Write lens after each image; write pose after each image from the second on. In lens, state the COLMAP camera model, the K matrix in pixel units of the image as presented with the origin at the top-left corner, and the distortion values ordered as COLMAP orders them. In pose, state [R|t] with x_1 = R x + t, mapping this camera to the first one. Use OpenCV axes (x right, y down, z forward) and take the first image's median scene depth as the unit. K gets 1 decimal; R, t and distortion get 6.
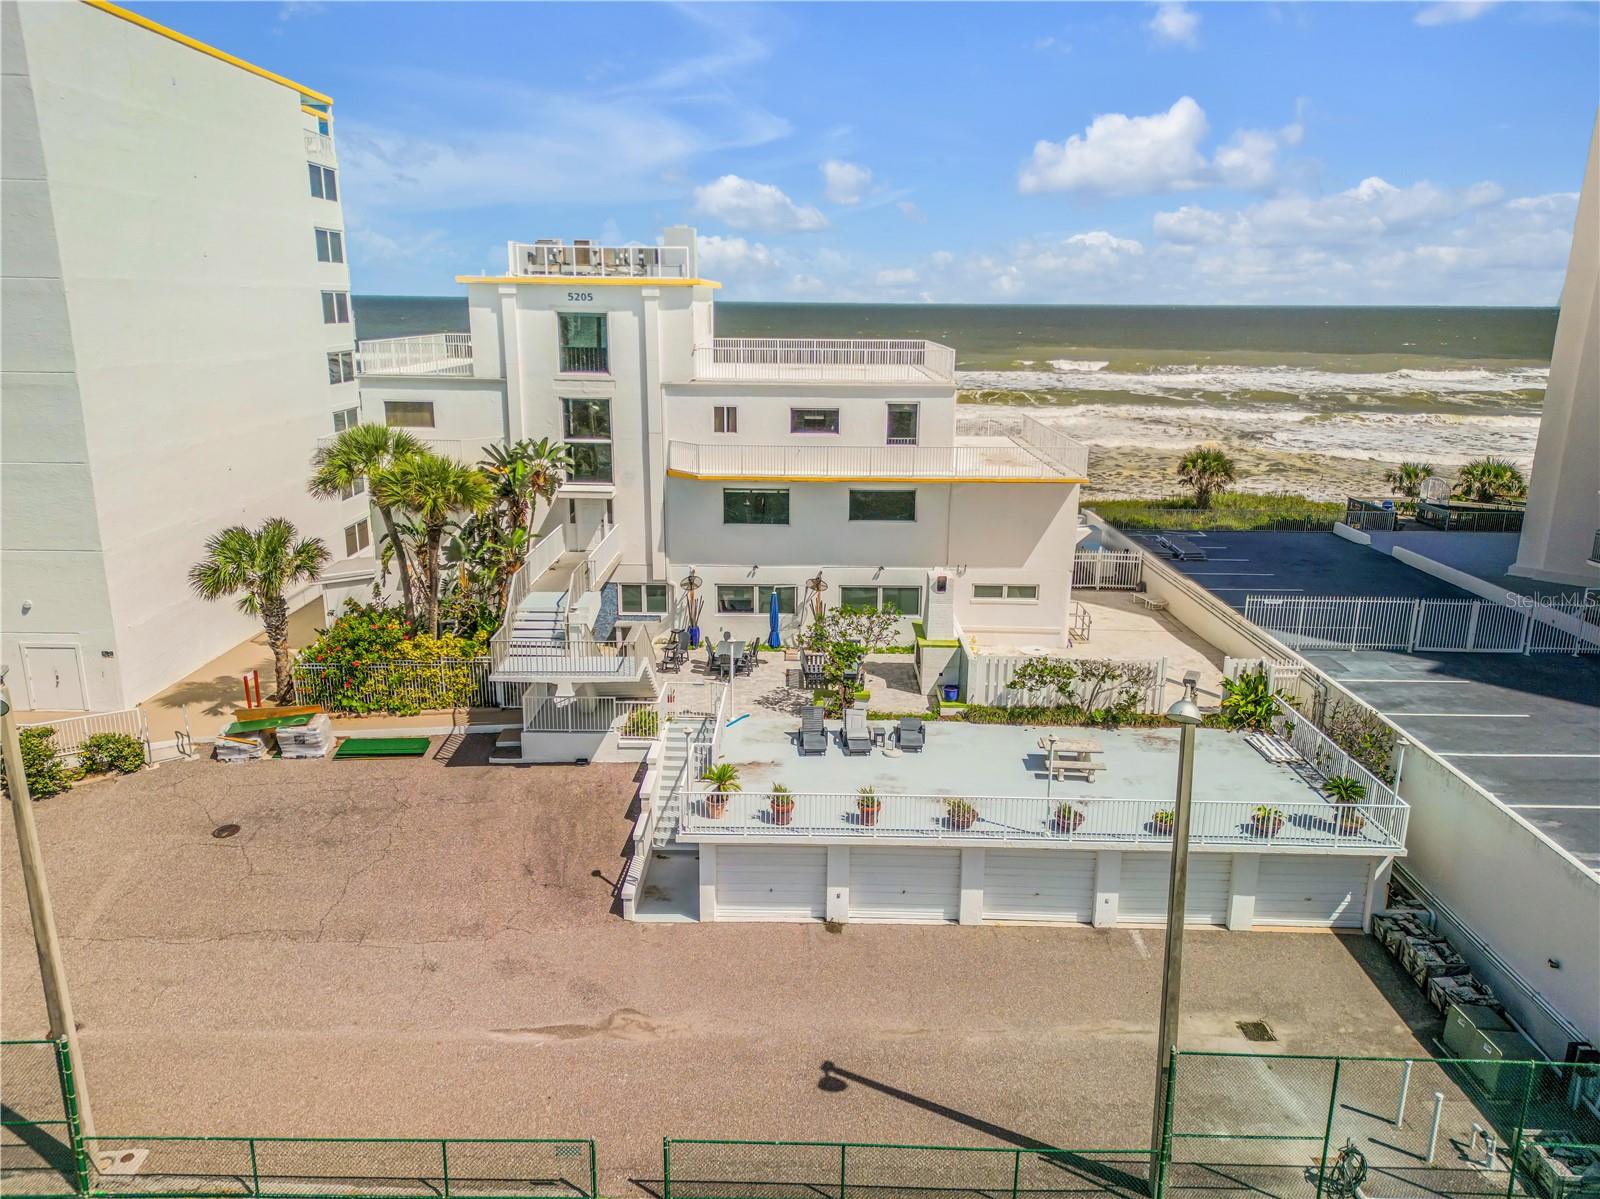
lens RADIAL K [[1133.6, 0, 800.0], [0, 1133.6, 599.5], [0, 0, 1]] dist [0.097163, -0.082780]
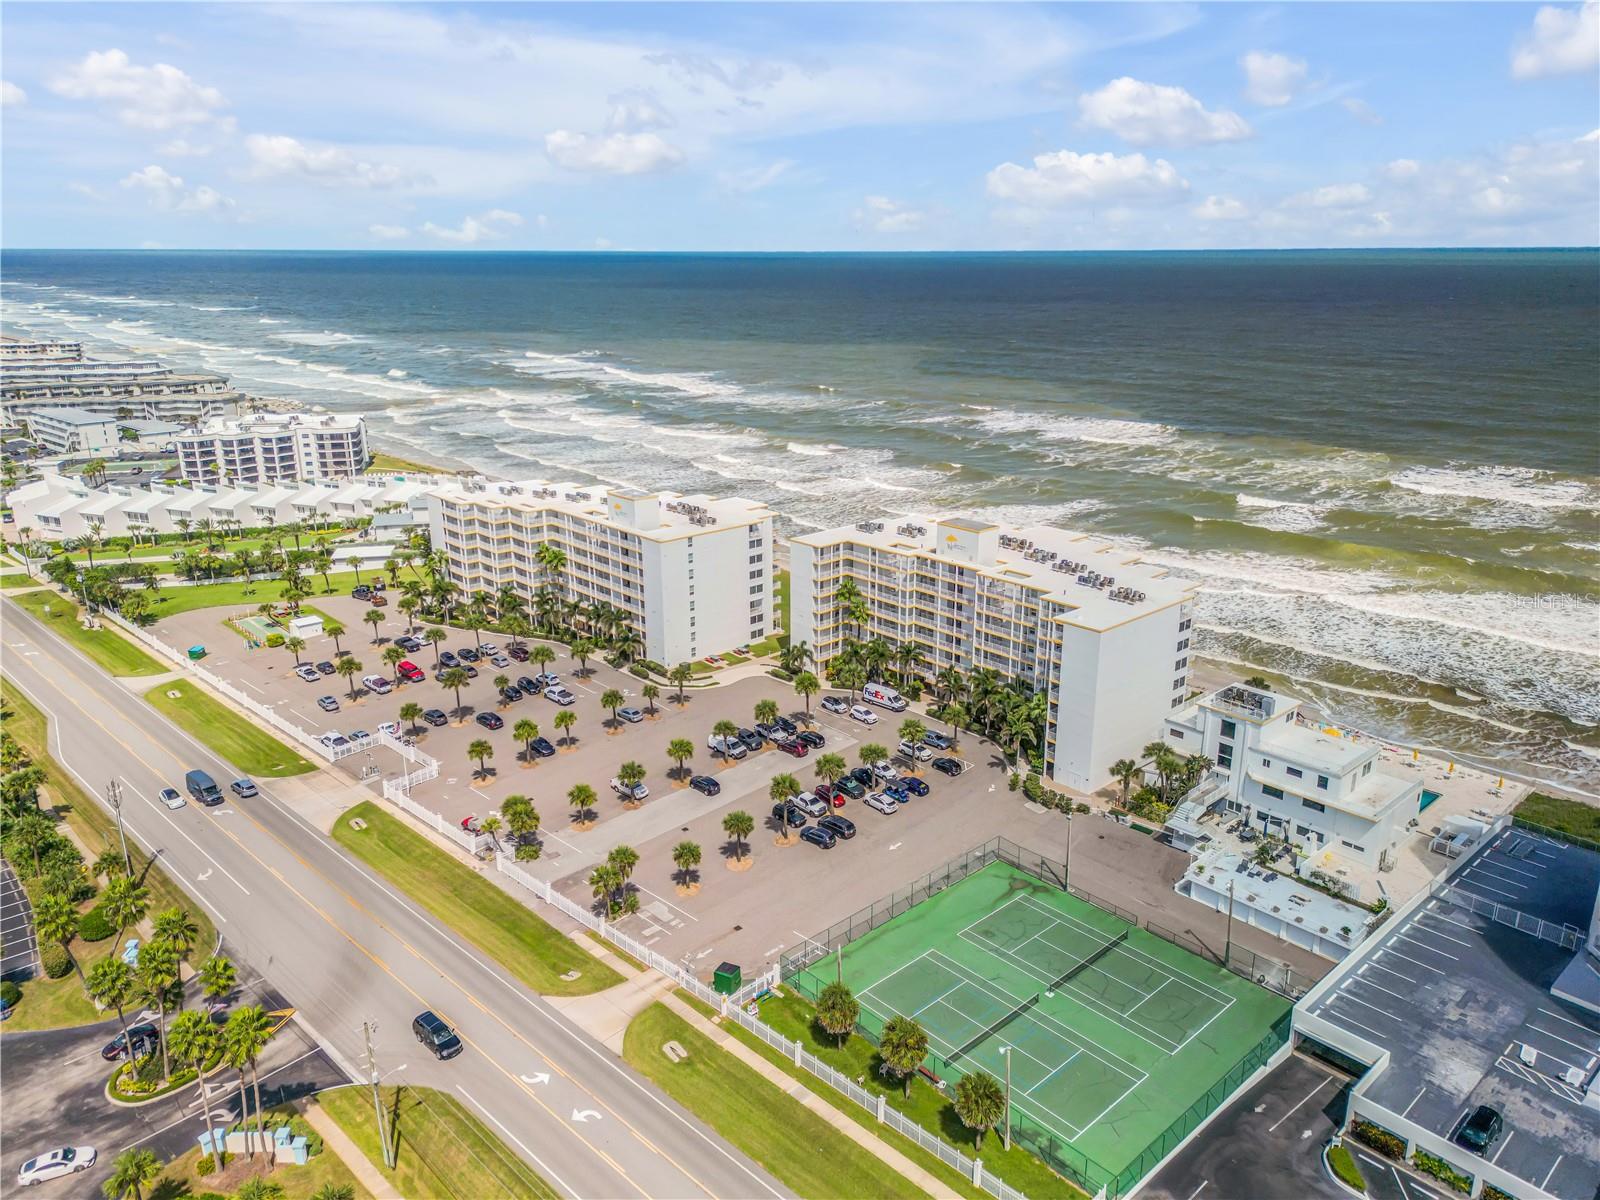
lens RADIAL K [[1141.4, 0, 796.5], [0, 1141.4, 600.9], [0, 0, 1]] dist [0.080269, -0.084578]
pose [[0.676489, 0.207541, -0.706604, 1.330019], [-0.176856, 0.977175, 0.117693, -0.808045], [0.714902, 0.045349, 0.697753, -2.392350]]
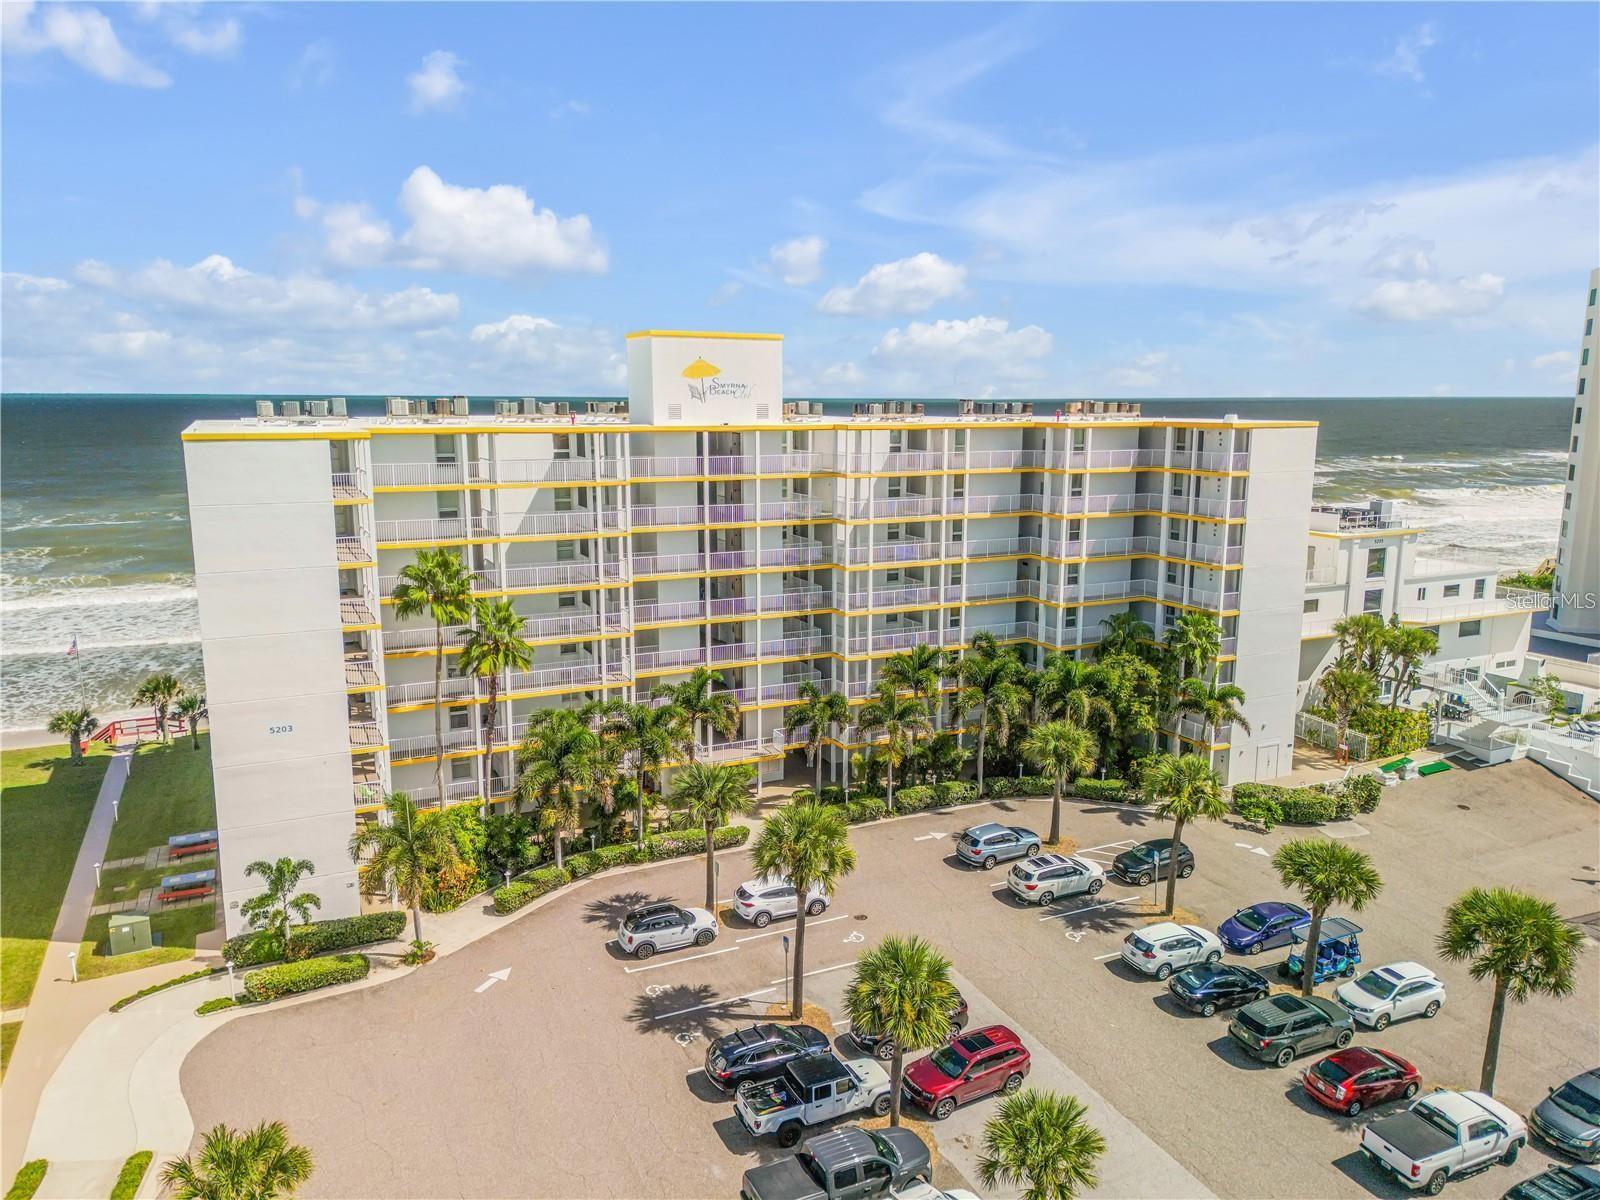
lens RADIAL K [[1141.4, 0, 796.5], [0, 1141.4, 600.9], [0, 0, 1]] dist [0.080269, -0.084578]
pose [[0.898001, -0.087925, 0.431119, -2.090048], [0.119959, 0.991636, -0.047627, -0.194726], [-0.423325, 0.094486, 0.901037, -0.408482]]
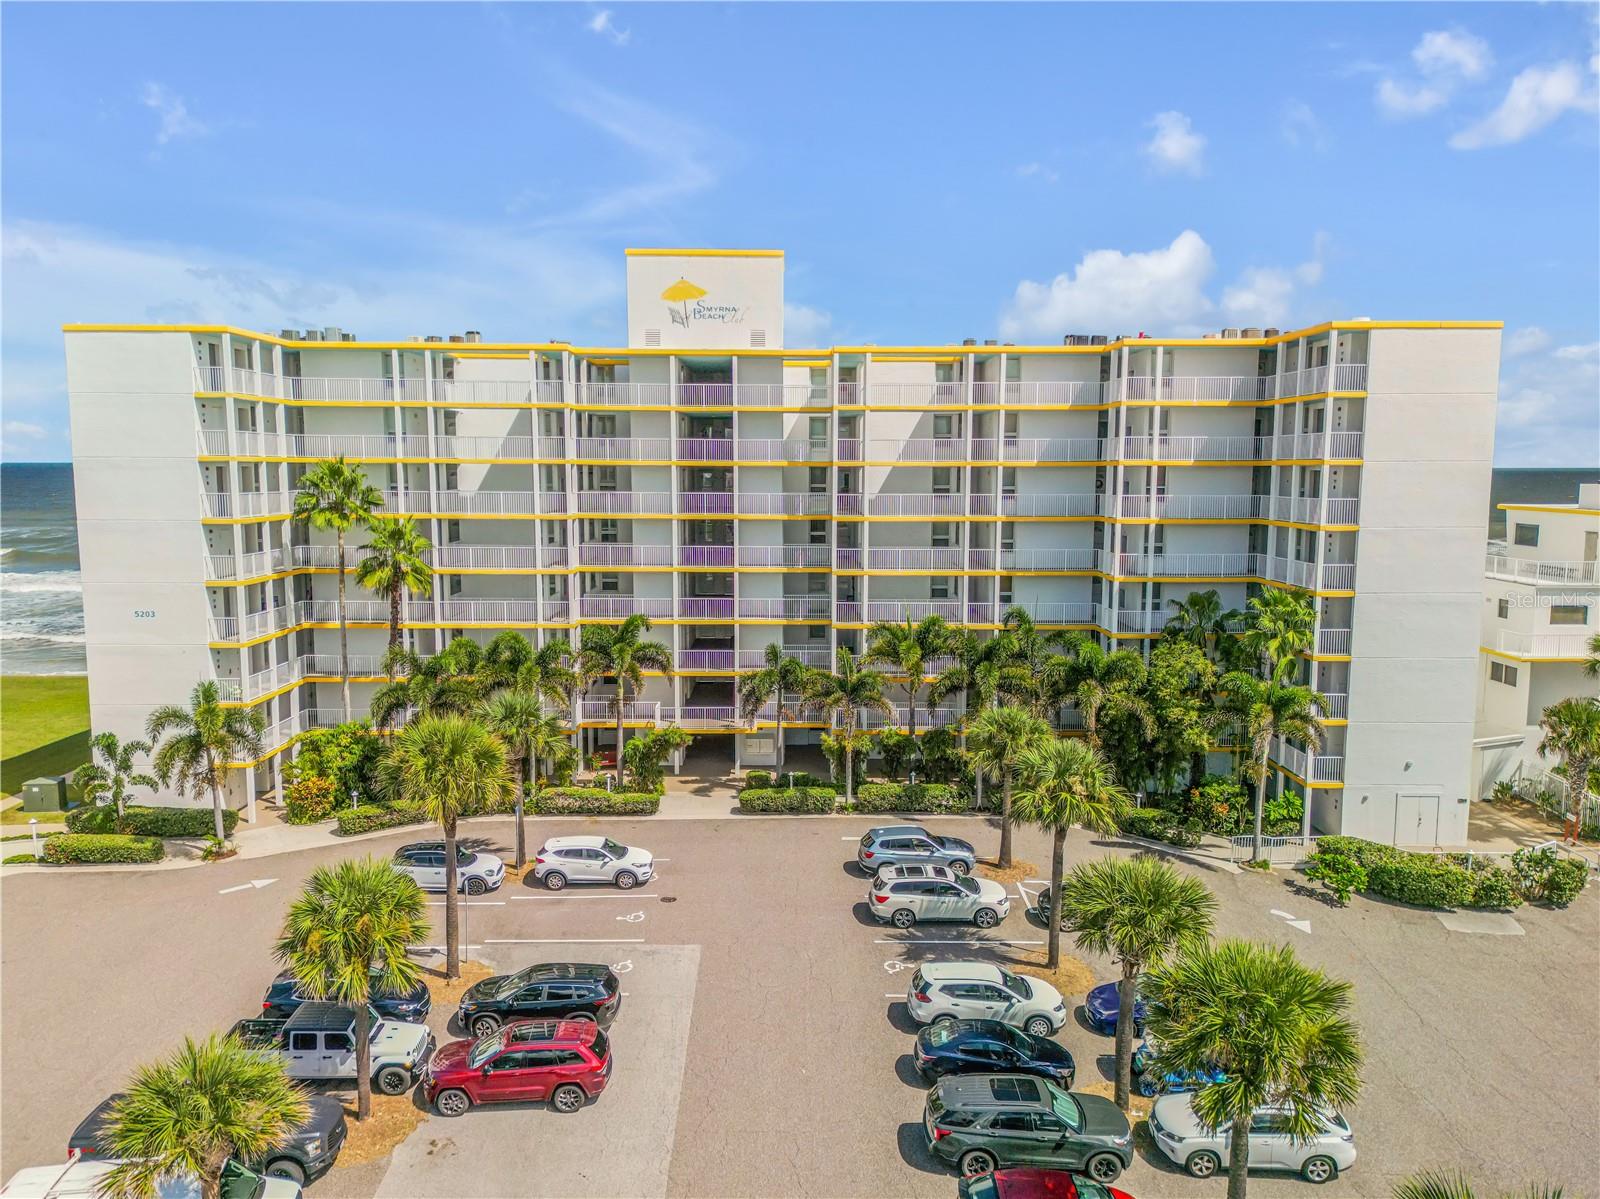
lens RADIAL K [[1141.4, 0, 796.5], [0, 1141.4, 600.4], [0, 0, 1]] dist [0.080269, -0.084578]
pose [[0.999869, -0.010102, 0.012622, -1.330977], [0.011738, 0.990481, -0.137148, -0.006785], [-0.011117, 0.137279, 0.990470, -0.329450]]
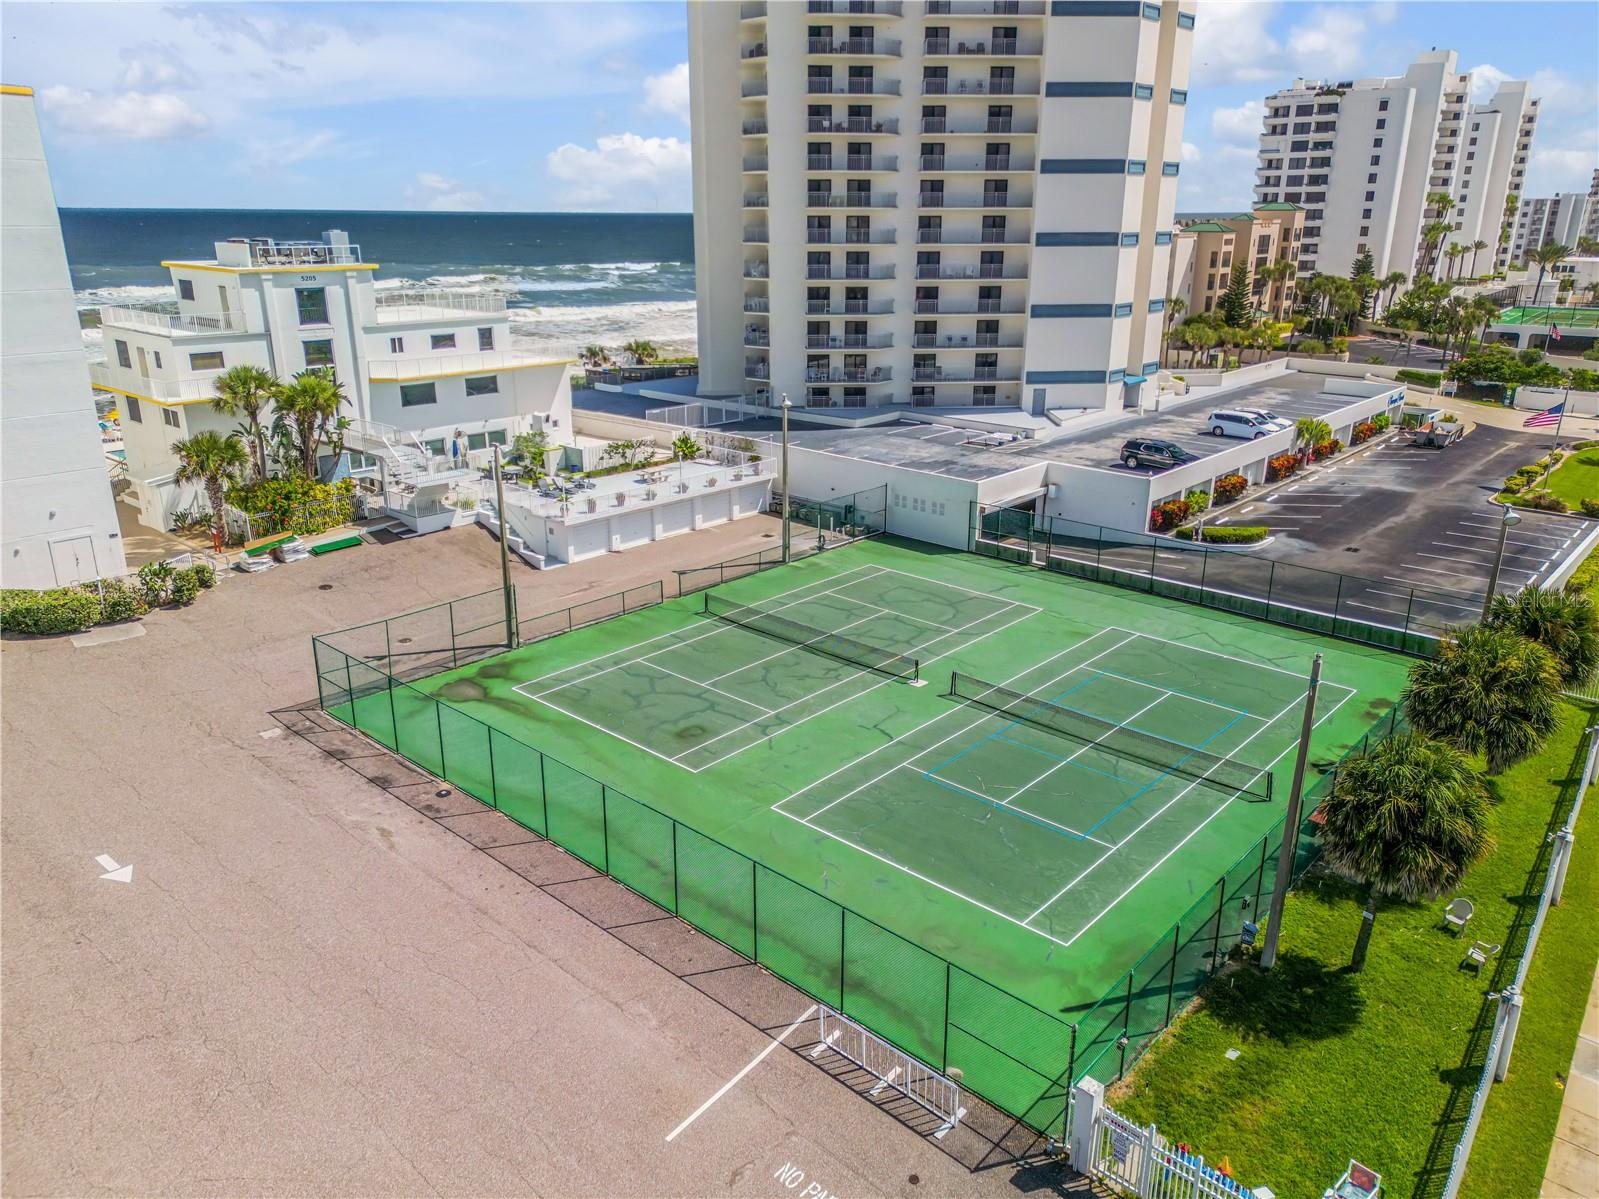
lens RADIAL K [[1140.7, 0, 796.0], [0, 1140.7, 600.4], [0, 0, 1]] dist [0.080269, -0.084578]
pose [[0.664119, -0.249275, 0.704846, -1.064581], [0.194299, 0.967930, 0.159246, 0.058733], [-0.721938, 0.031193, 0.691255, -0.677354]]
